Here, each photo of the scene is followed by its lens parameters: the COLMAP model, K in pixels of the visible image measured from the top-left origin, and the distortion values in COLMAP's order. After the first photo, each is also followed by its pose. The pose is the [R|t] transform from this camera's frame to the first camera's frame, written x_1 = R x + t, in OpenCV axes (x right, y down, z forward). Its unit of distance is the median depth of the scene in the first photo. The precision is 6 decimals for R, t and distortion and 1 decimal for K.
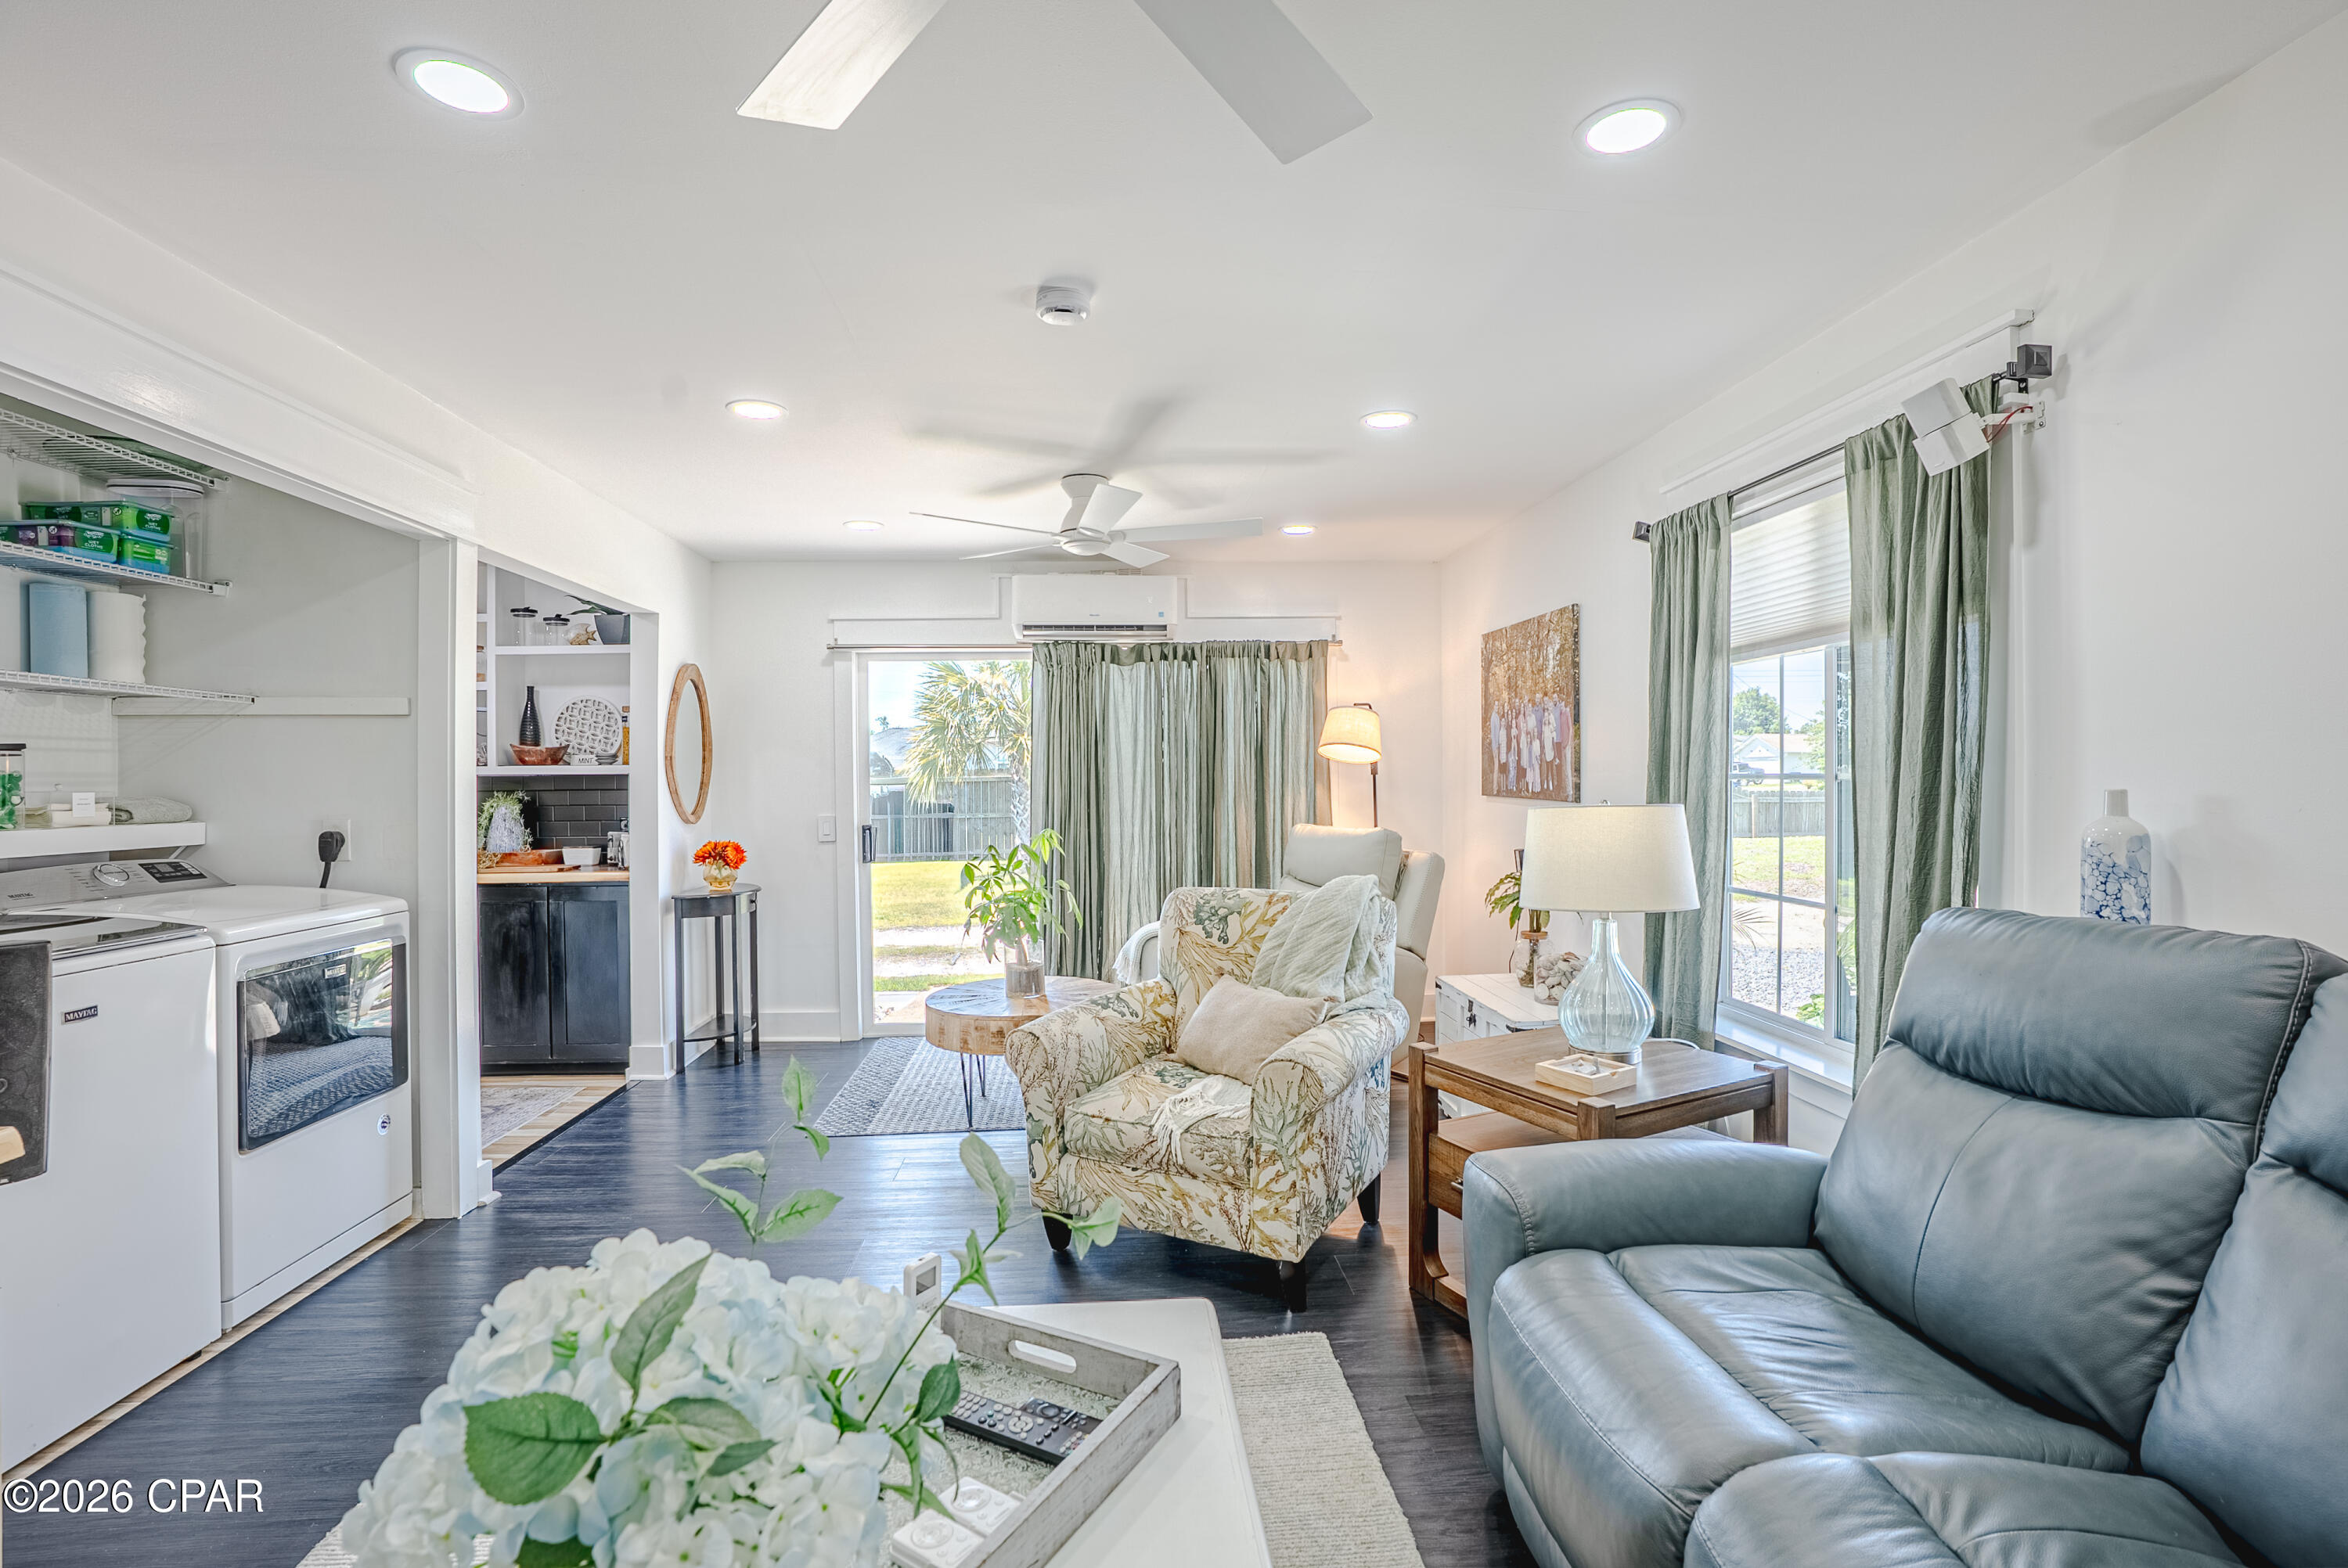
lens RADIAL K [[1091.3, 0, 1176.0], [0, 1091.3, 787.8], [0, 0, 1]] dist [0.000162, 0.000210]
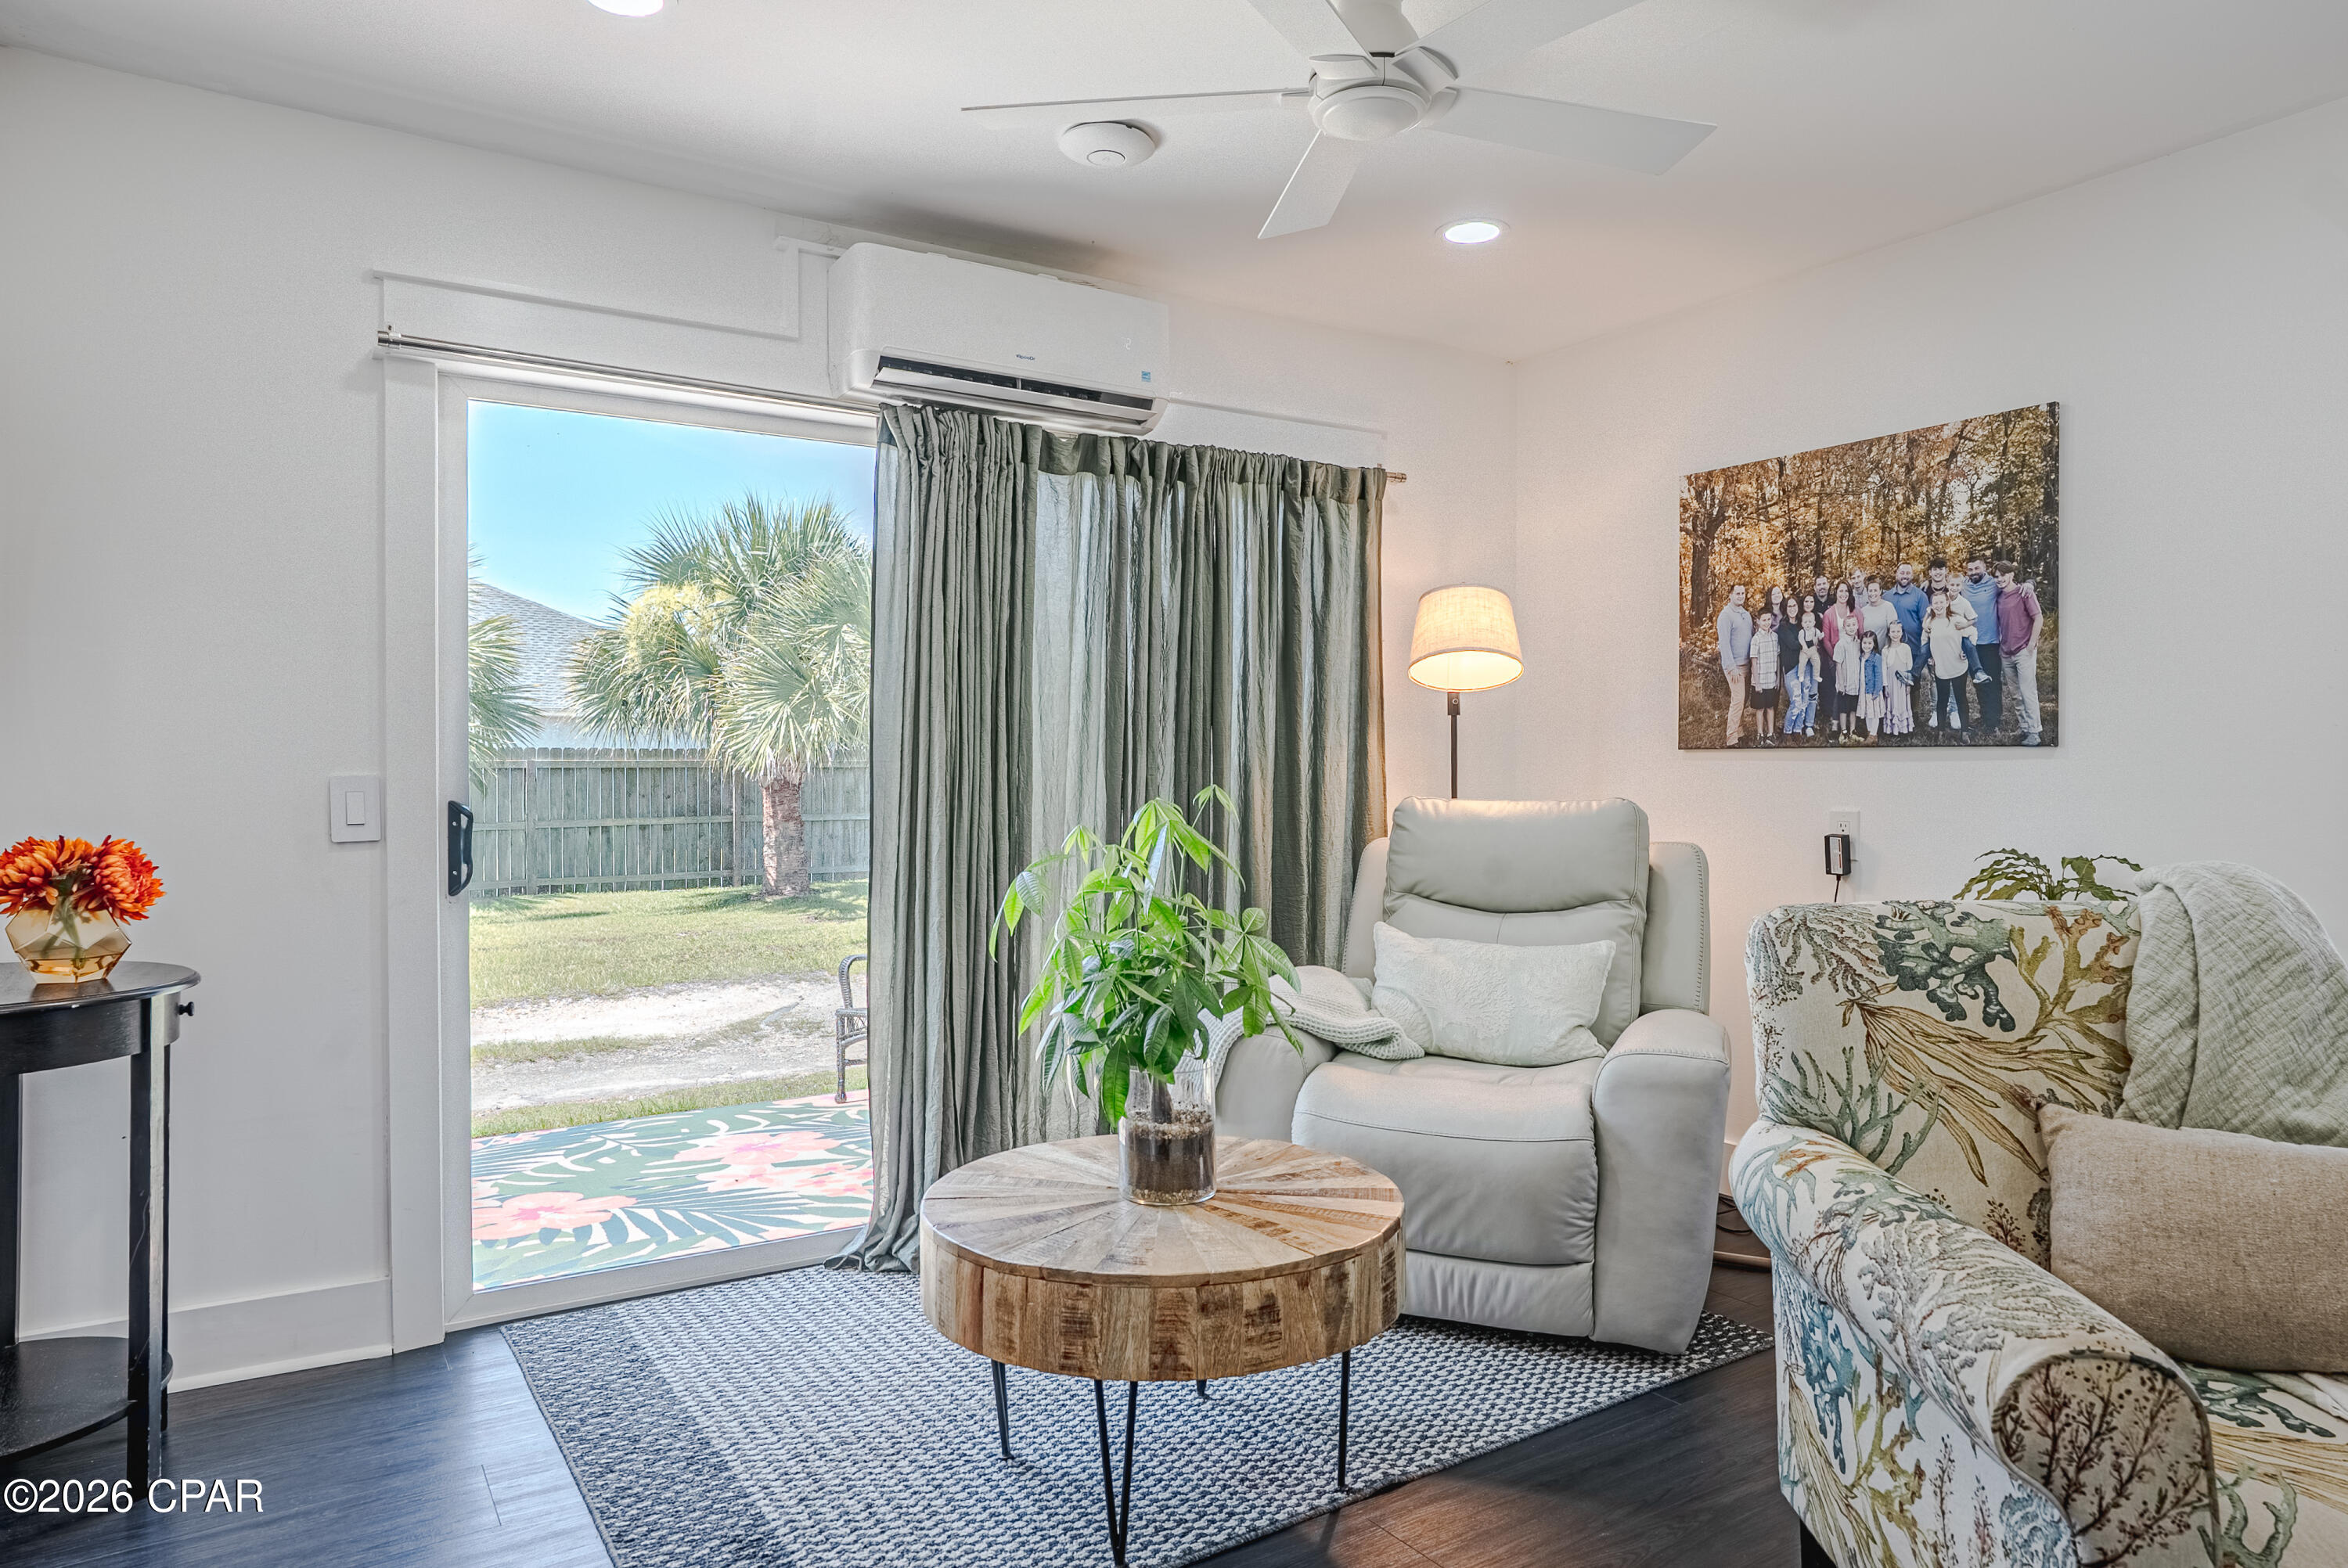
lens RADIAL K [[1461.7, 0, 1172.6], [0, 1461.7, 787.1], [0, 0, 1]] dist [-0.010204, -0.001341]
pose [[0.883374, 0.007487, 0.468609, -0.311626], [-0.001130, 0.999903, -0.013847, 0.036160], [-0.468667, 0.011703, 0.883297, 0.409926]]
